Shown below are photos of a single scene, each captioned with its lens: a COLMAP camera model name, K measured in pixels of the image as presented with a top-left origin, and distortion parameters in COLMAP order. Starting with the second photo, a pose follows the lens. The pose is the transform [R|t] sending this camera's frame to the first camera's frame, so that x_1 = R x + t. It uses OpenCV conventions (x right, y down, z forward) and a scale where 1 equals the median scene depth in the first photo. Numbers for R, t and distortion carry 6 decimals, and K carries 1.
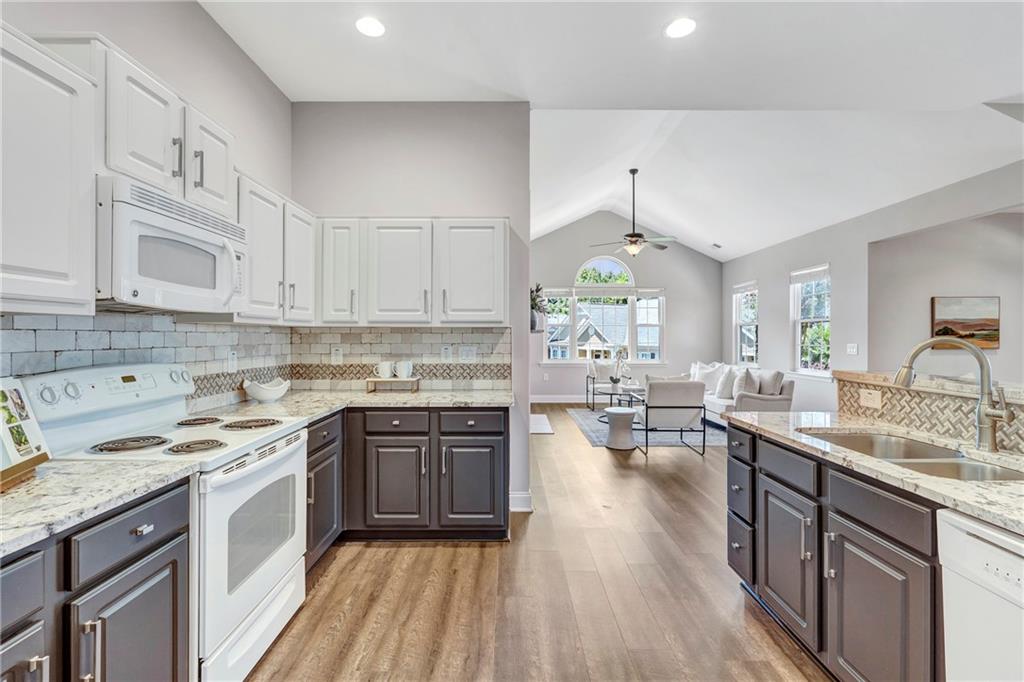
lens RADIAL K [[470.7, 0, 509.5], [0, 470.7, 337.5], [0, 0, 1]] dist [-0.003672, -0.000180]
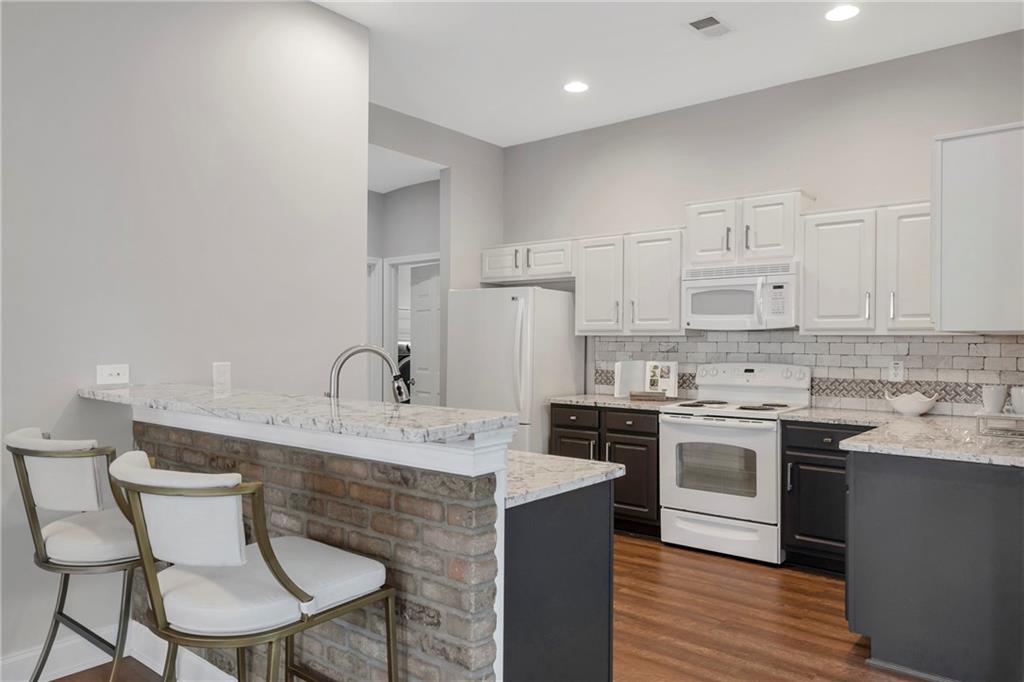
lens RADIAL K [[705.5, 0, 511.2], [0, 705.5, 339.4], [0, 0, 1]] dist [0.003616, 0.000480]
pose [[-0.633693, -0.002786, -0.773580, 1.484027], [-0.007653, 0.999967, 0.002668, -0.021326], [0.773547, 0.007611, -0.633693, 1.704521]]
